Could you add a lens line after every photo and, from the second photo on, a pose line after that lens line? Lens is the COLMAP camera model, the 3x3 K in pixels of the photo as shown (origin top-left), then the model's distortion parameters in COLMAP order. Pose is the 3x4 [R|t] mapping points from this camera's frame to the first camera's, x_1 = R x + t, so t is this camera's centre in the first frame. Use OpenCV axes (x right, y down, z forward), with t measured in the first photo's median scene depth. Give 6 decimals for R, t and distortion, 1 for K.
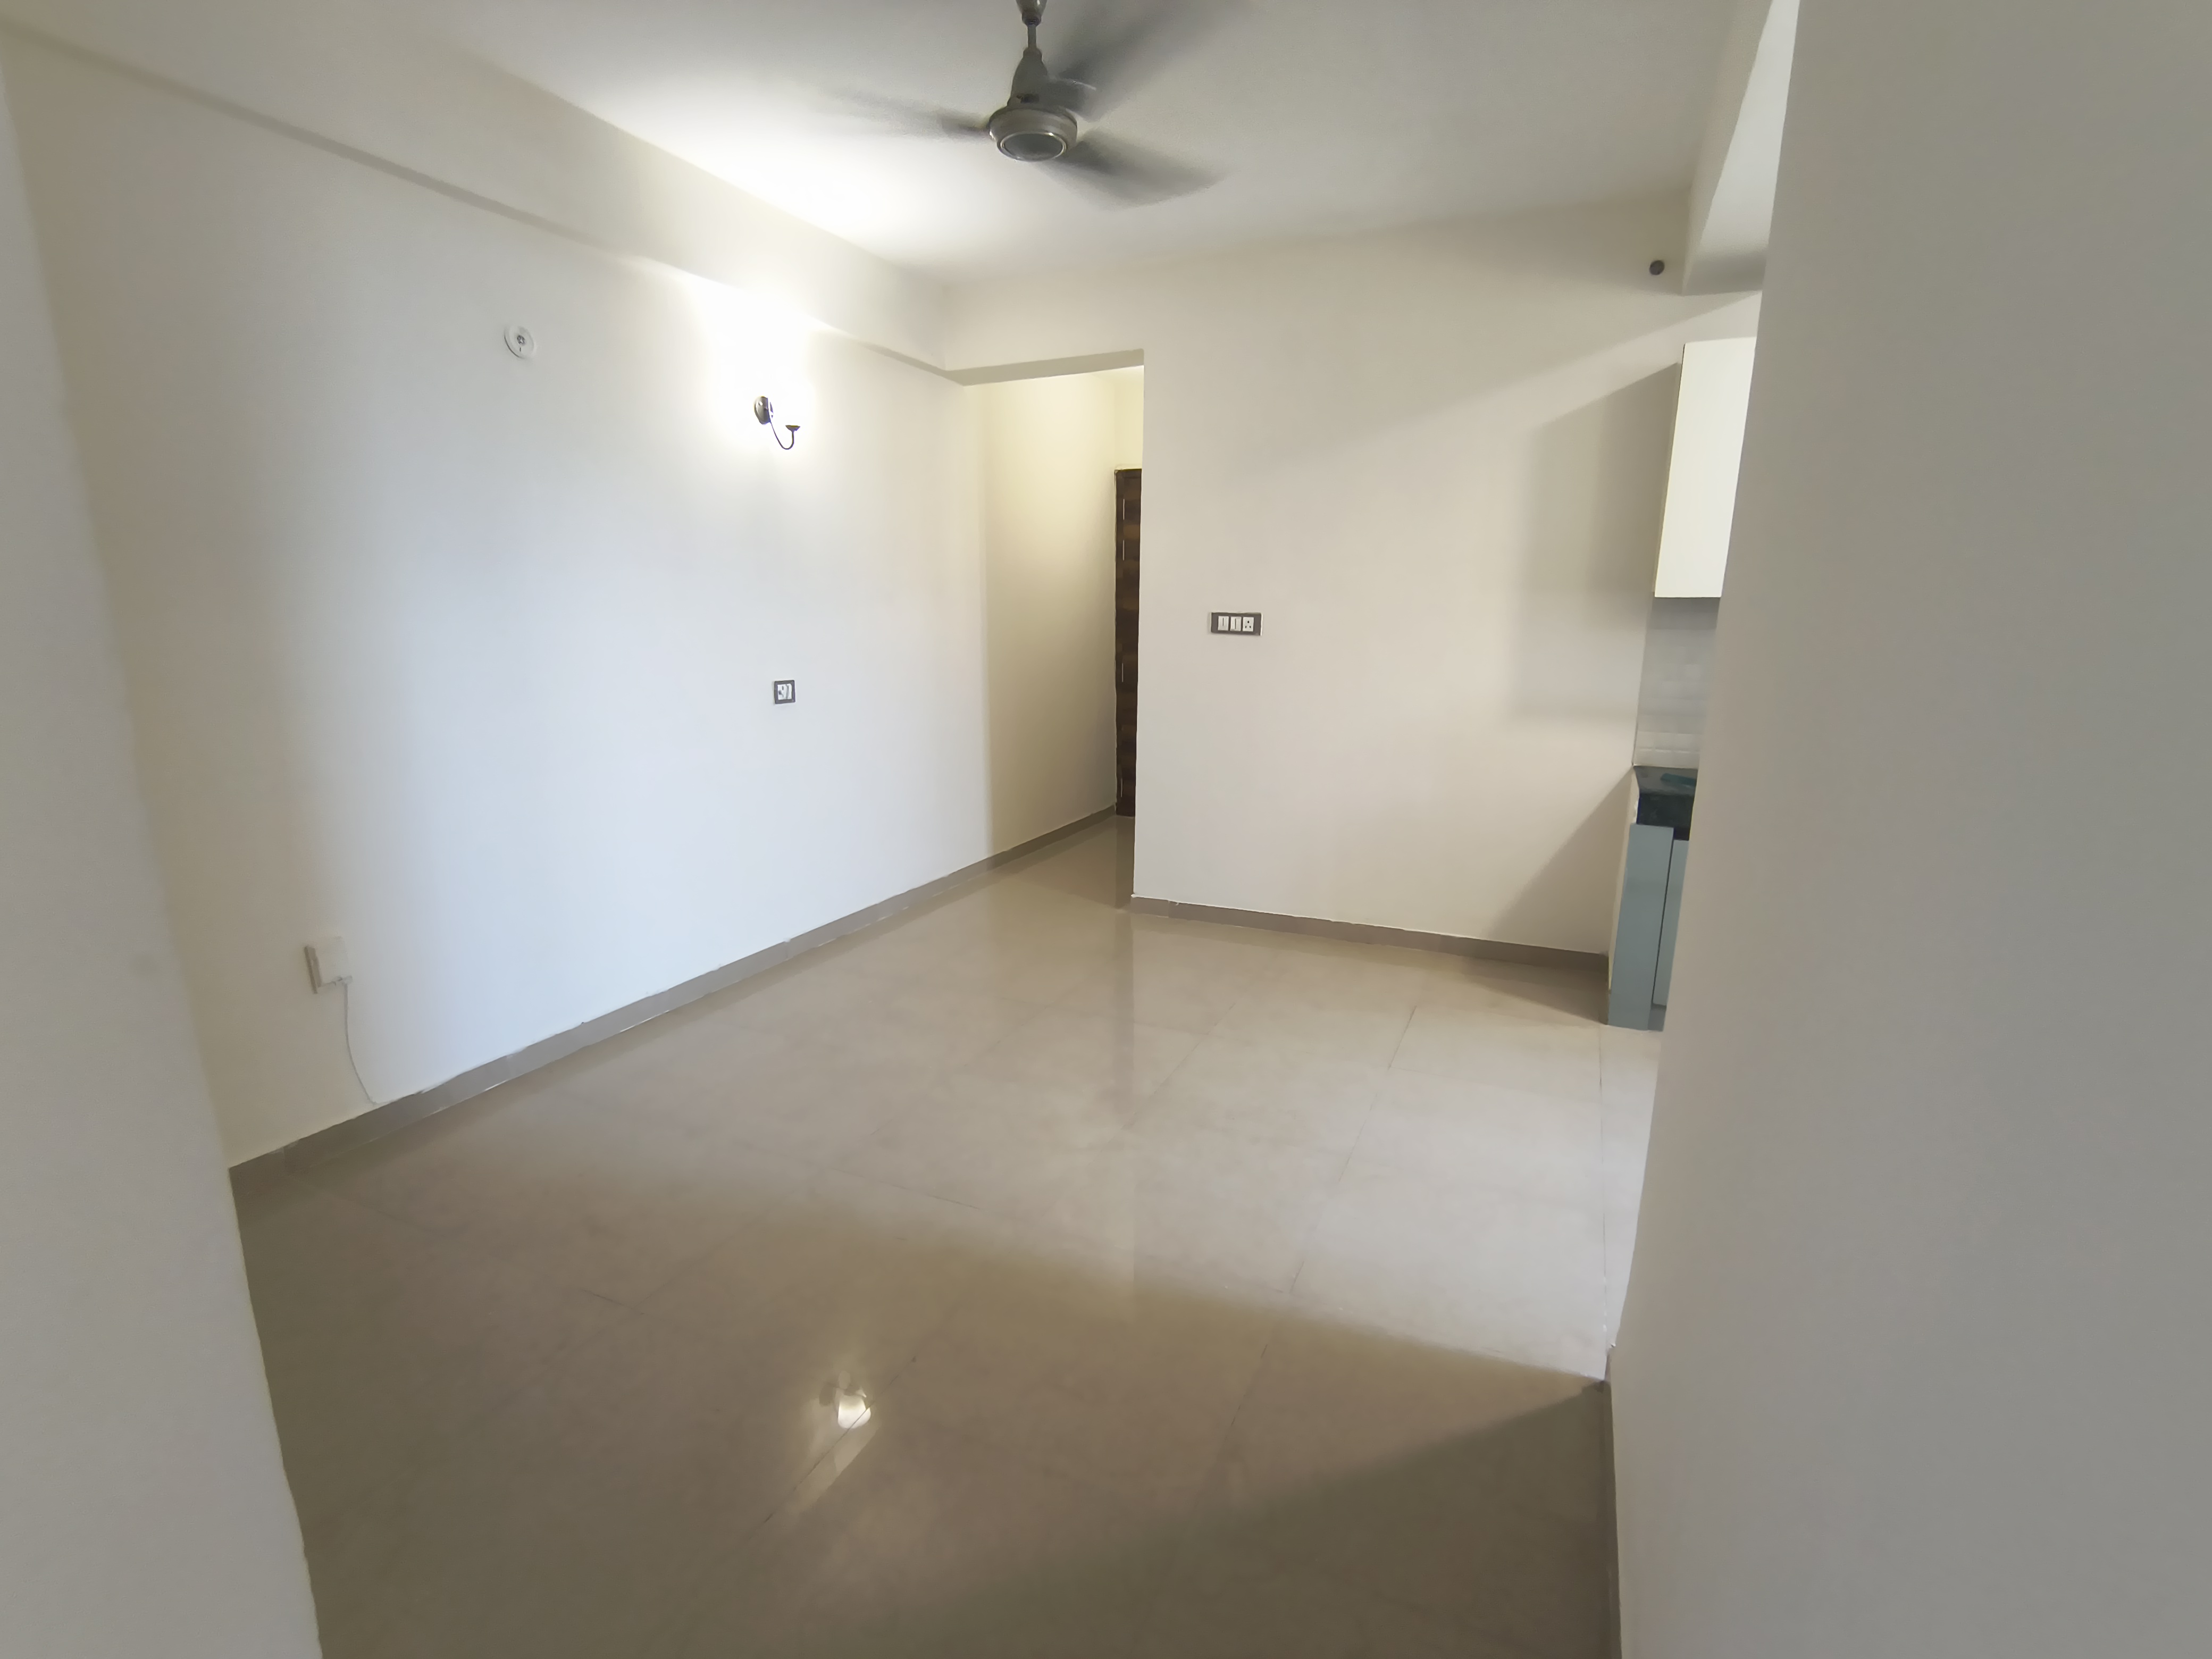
lens RADIAL K [[1044.8, 0, 1095.4], [0, 1044.8, 834.0], [0, 0, 1]] dist [-0.000913, -0.000228]
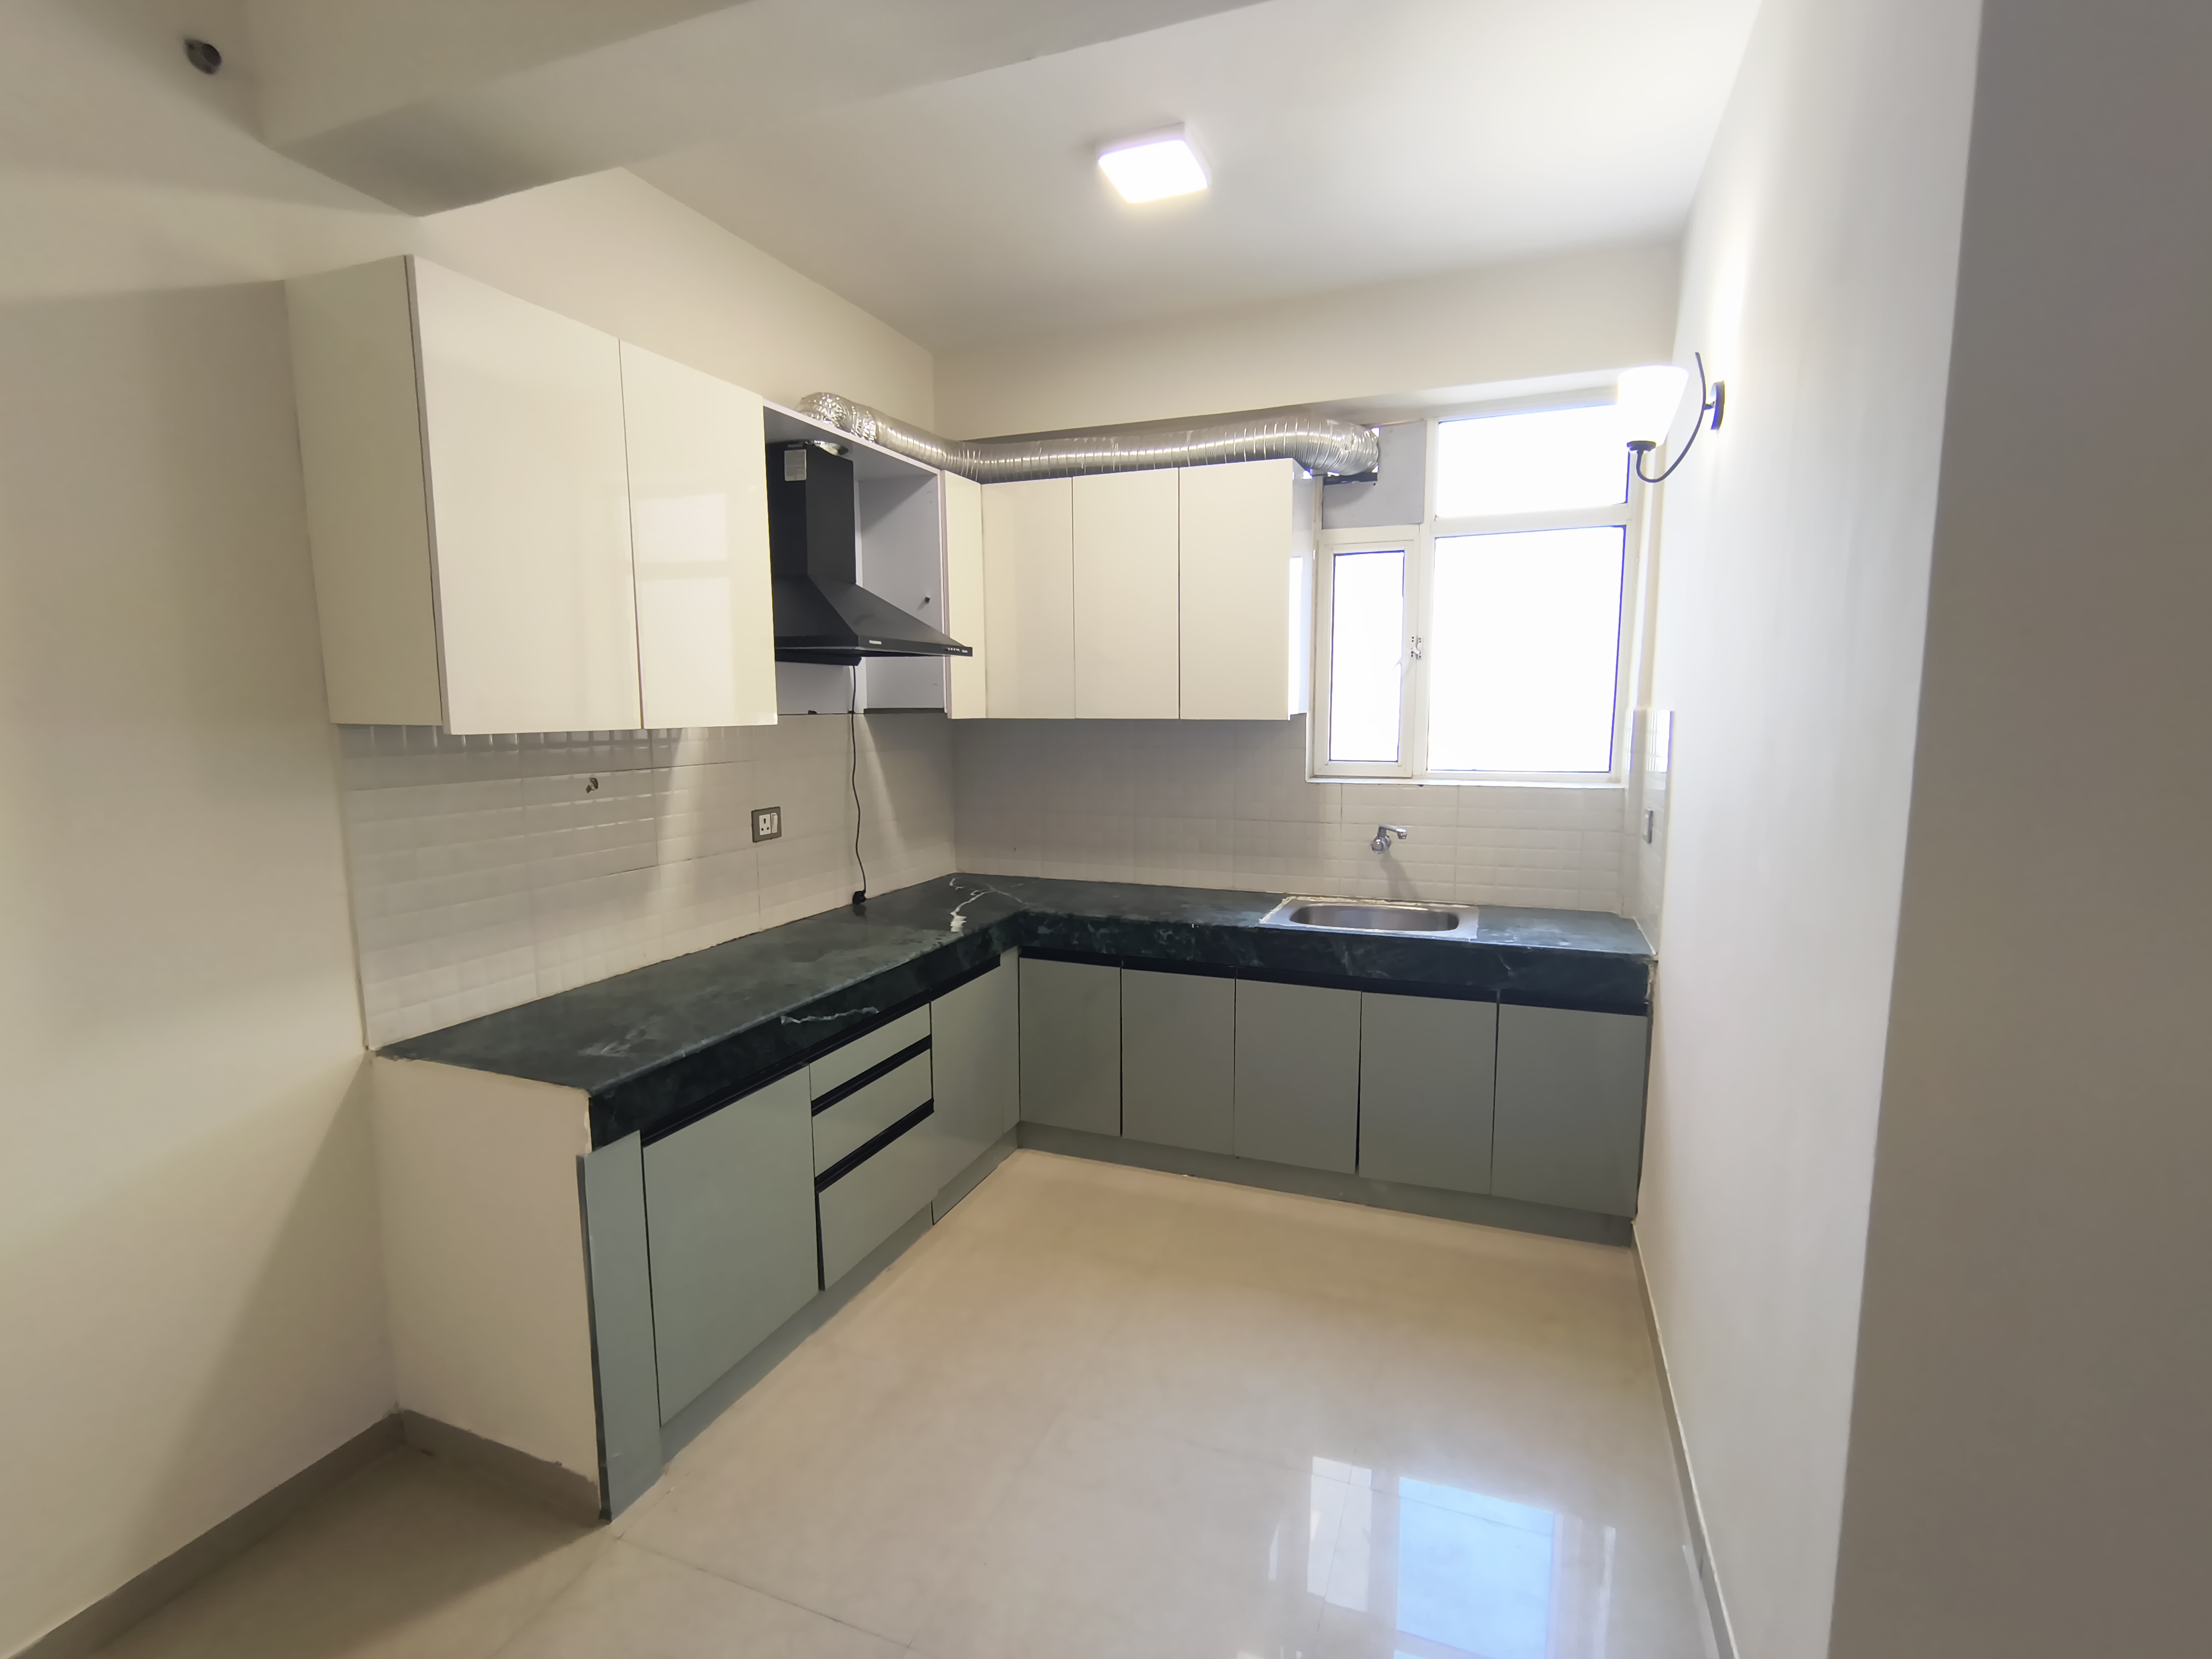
lens RADIAL K [[1044.8, 0, 1095.4], [0, 1044.8, 834.0], [0, 0, 1]] dist [-0.000913, -0.000228]
pose [[-0.054849, -0.135887, 0.989205, -0.004325], [0.211186, 0.966705, 0.144506, -0.181963], [-0.975906, 0.216833, -0.024325, 0.693040]]
